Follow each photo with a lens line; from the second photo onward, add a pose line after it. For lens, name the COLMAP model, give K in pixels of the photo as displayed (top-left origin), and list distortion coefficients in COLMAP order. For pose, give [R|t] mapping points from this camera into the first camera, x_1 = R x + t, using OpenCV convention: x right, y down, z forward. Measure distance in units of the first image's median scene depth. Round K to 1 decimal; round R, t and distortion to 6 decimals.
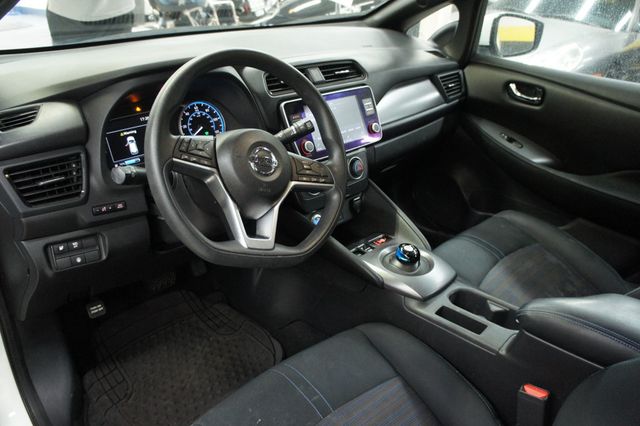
lens RADIAL K [[513.0, 0, 318.7], [0, 513.0, 193.0], [0, 0, 1]] dist [-0.110201, 0.014853]
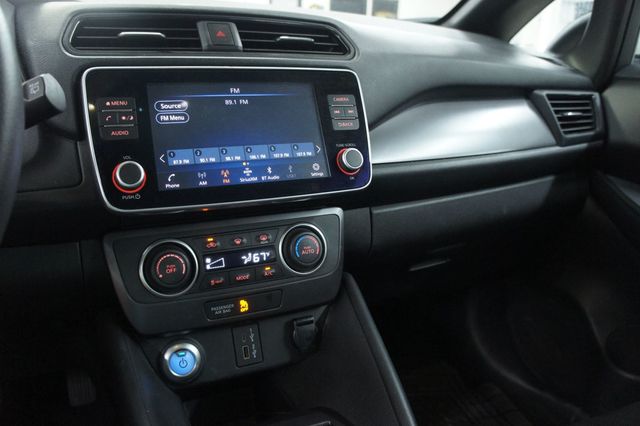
lens RADIAL K [[513.0, 0, 318.7], [0, 513.0, 193.0], [0, 0, 1]] dist [-0.110201, 0.014853]
pose [[0.950078, 0.073390, -0.303259, 0.177460], [-0.127682, 0.978286, -0.163263, -0.021356], [0.284692, 0.193833, 0.938818, 0.475092]]
